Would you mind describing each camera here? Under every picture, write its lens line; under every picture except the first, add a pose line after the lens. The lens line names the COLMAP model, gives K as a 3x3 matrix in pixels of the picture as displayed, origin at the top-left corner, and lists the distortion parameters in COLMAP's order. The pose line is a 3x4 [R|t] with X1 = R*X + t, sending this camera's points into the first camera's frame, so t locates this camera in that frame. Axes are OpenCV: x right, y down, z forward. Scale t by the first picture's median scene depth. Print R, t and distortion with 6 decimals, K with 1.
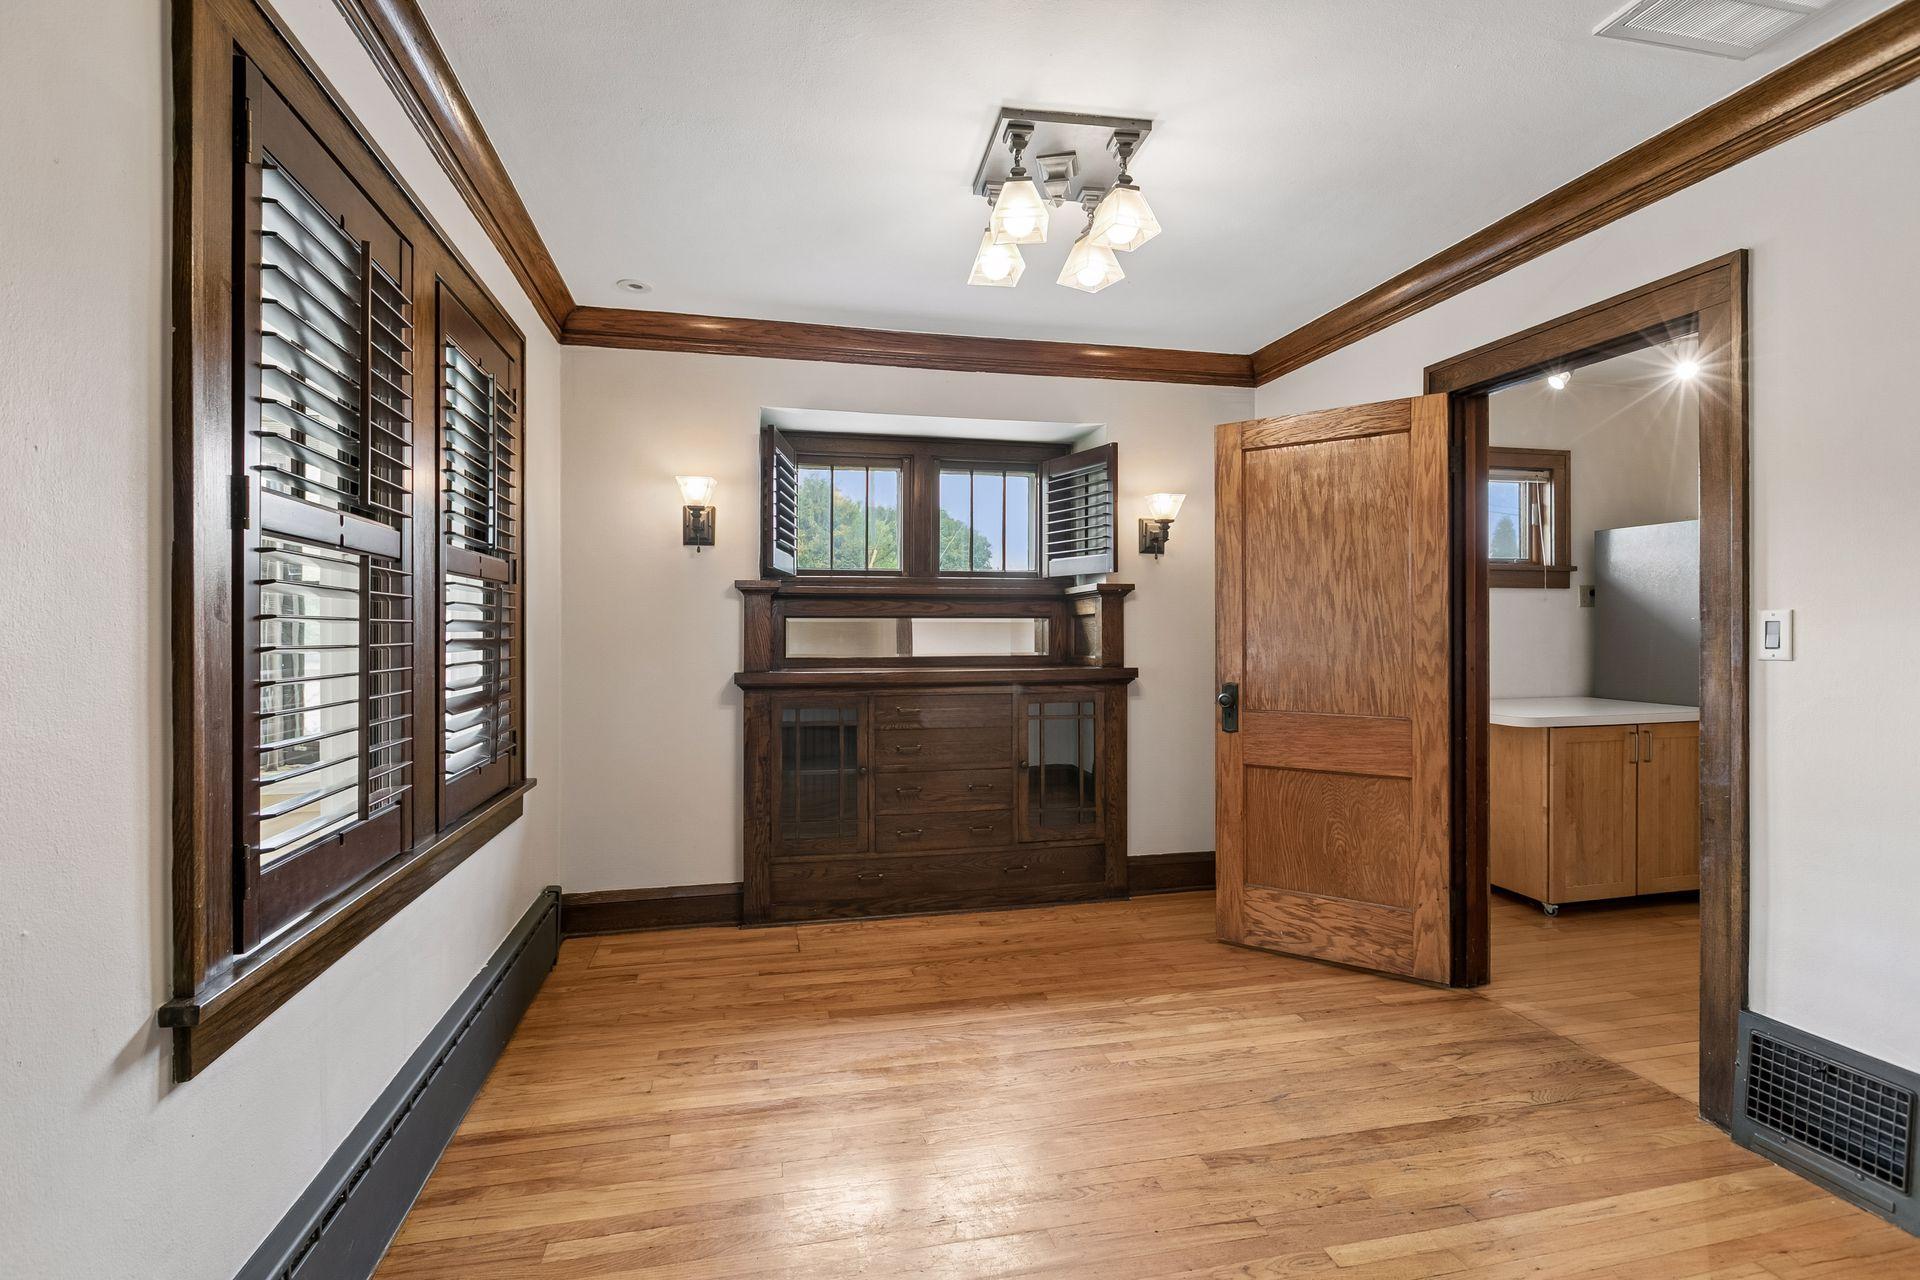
lens RADIAL K [[880.7, 0, 955.1], [0, 880.7, 632.8], [0, 0, 1]] dist [-0.004963, -0.001375]
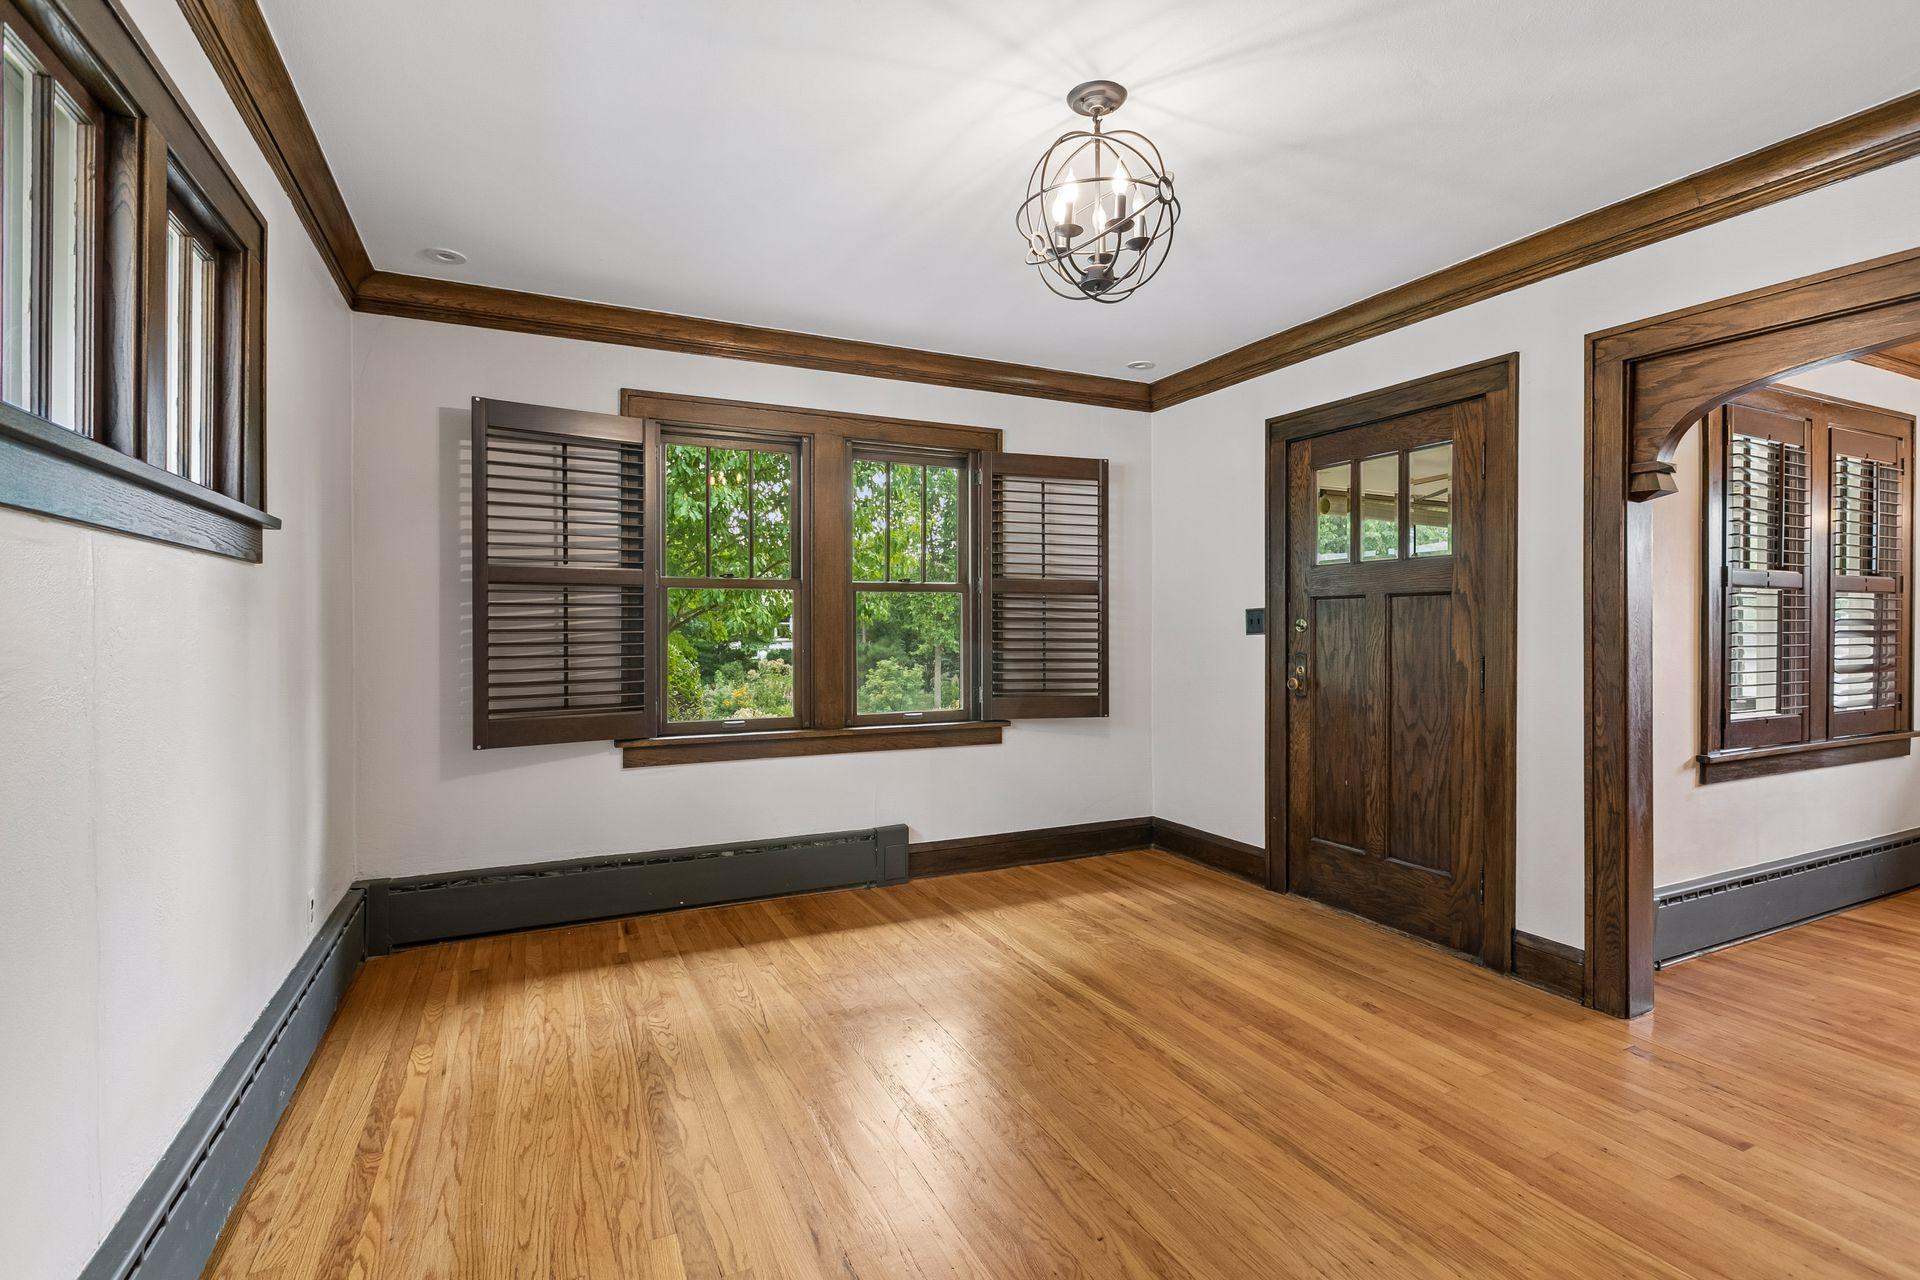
lens RADIAL K [[893.5, 0, 958.2], [0, 893.5, 628.8], [0, 0, 1]] dist [-0.000506, 0.000052]
pose [[0.219644, 0.014053, -0.975479, 0.538655], [-0.001919, 0.999901, 0.013973, -0.012084], [0.975578, -0.001197, 0.219650, -0.762679]]
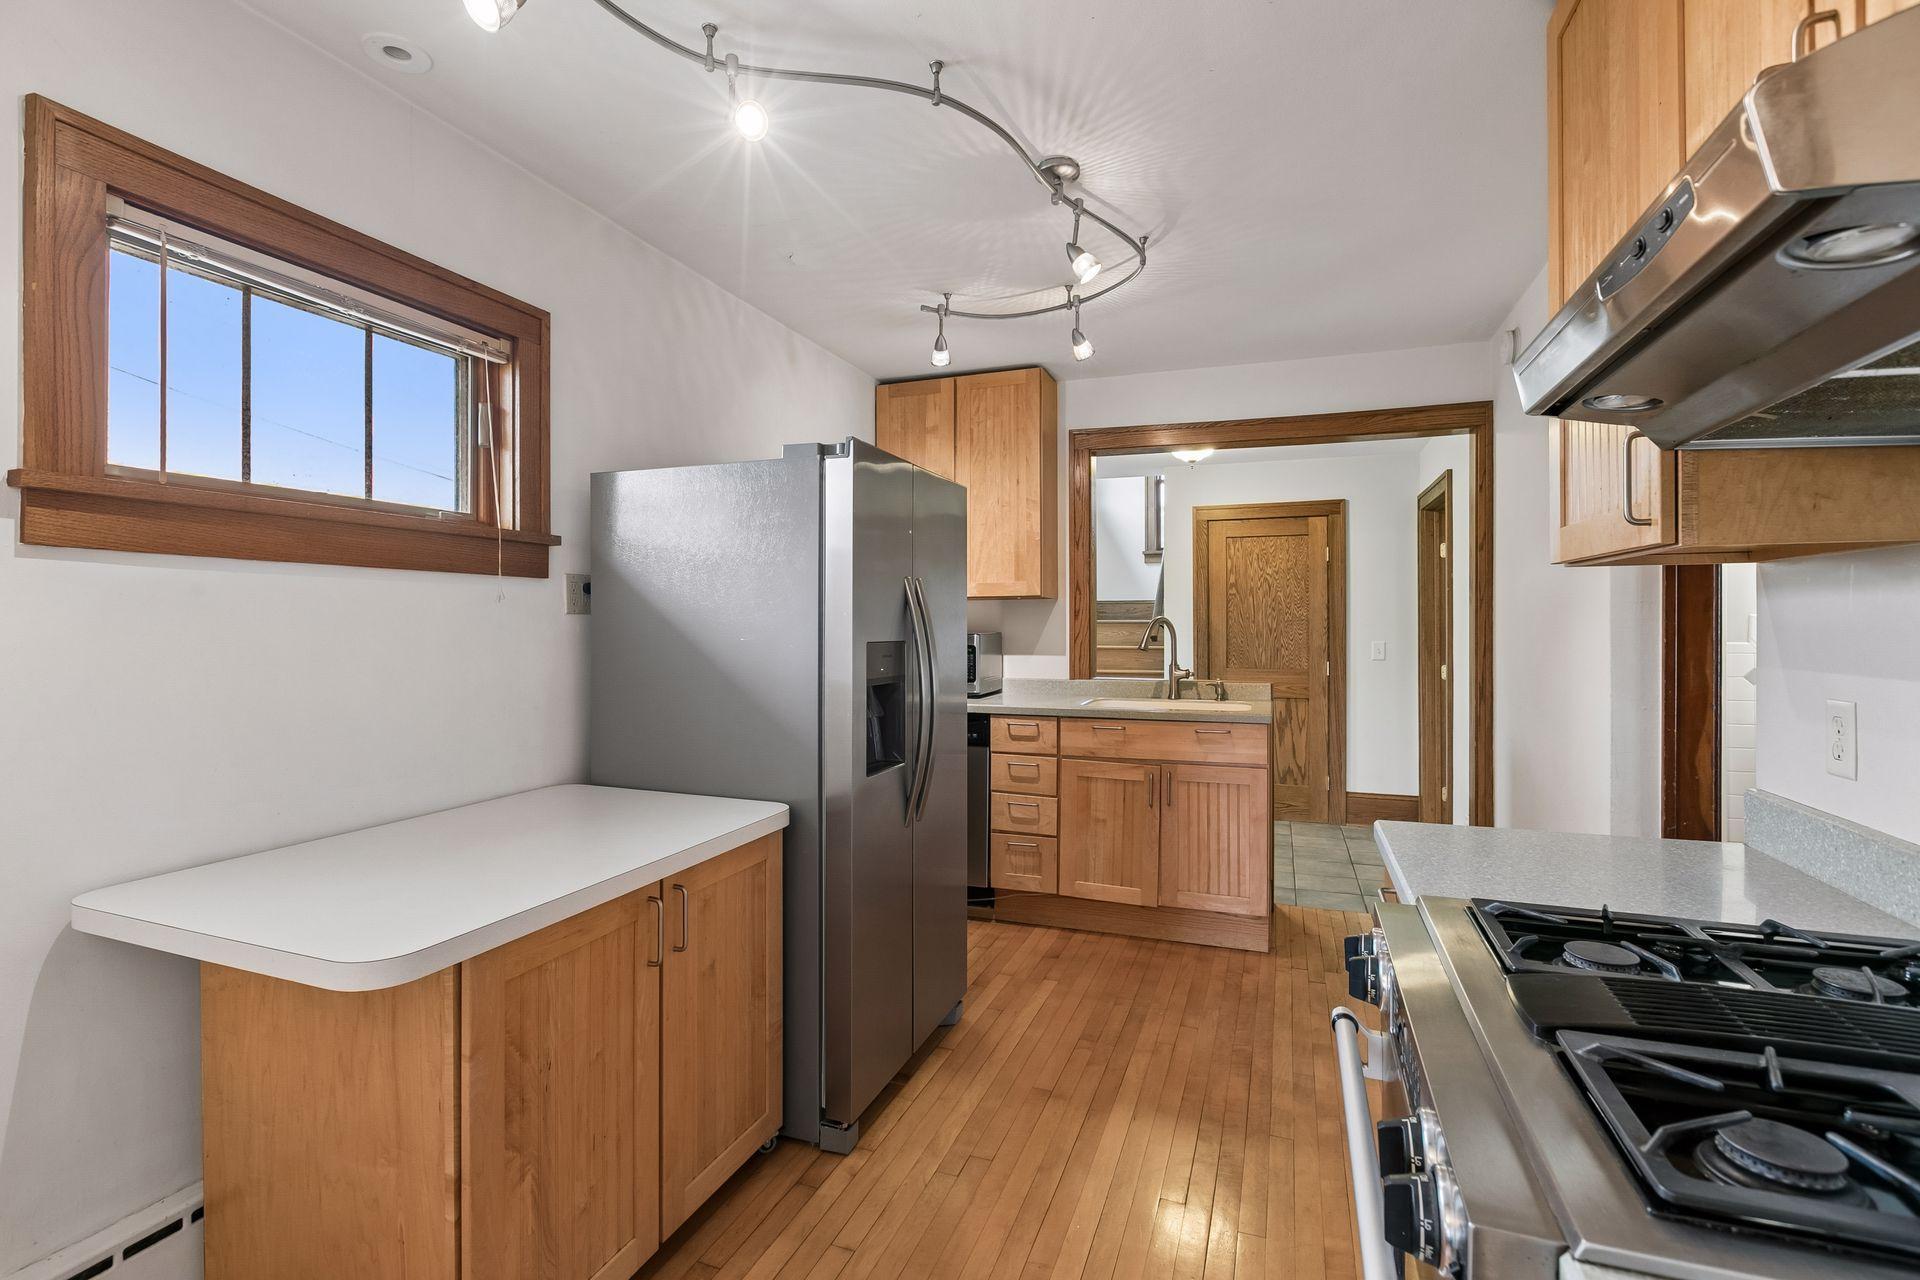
lens RADIAL K [[893.5, 0, 958.2], [0, 893.5, 628.8], [0, 0, 1]] dist [-0.000506, 0.000052]
pose [[0.544750, 0.000095, 0.838598, 0.591046], [-0.001309, 0.999999, 0.000737, -0.032226], [-0.838597, -0.001499, 0.544750, 0.773950]]
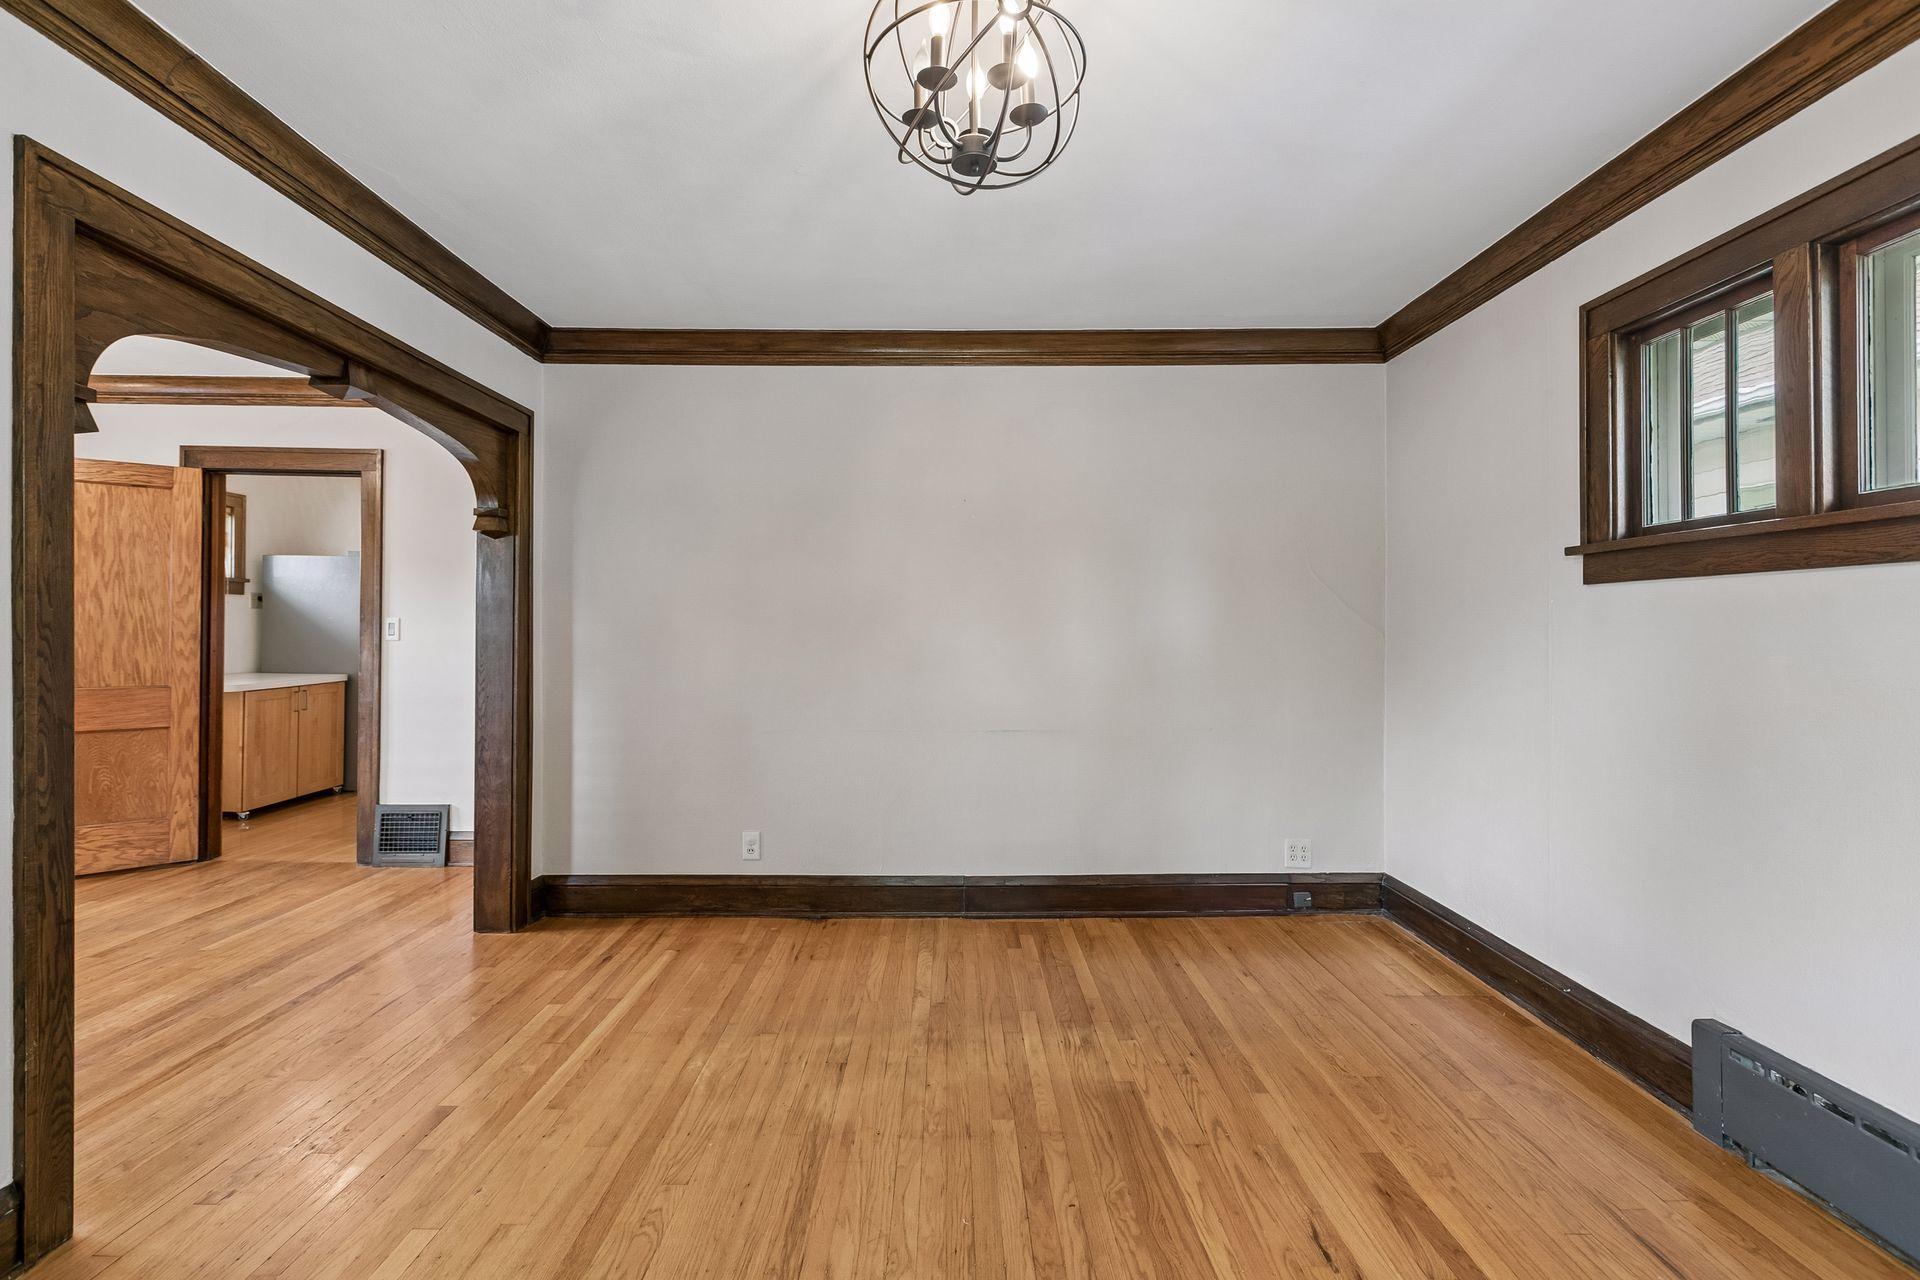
lens RADIAL K [[892.9, 0, 955.8], [0, 892.9, 615.0], [0, 0, 1]] dist [-0.001112, -0.000280]
pose [[0.211137, 0.015716, 0.977330, -0.656797], [-0.004081, 0.999876, -0.015197, -0.003239], [-0.977448, -0.000780, 0.211175, -0.588941]]
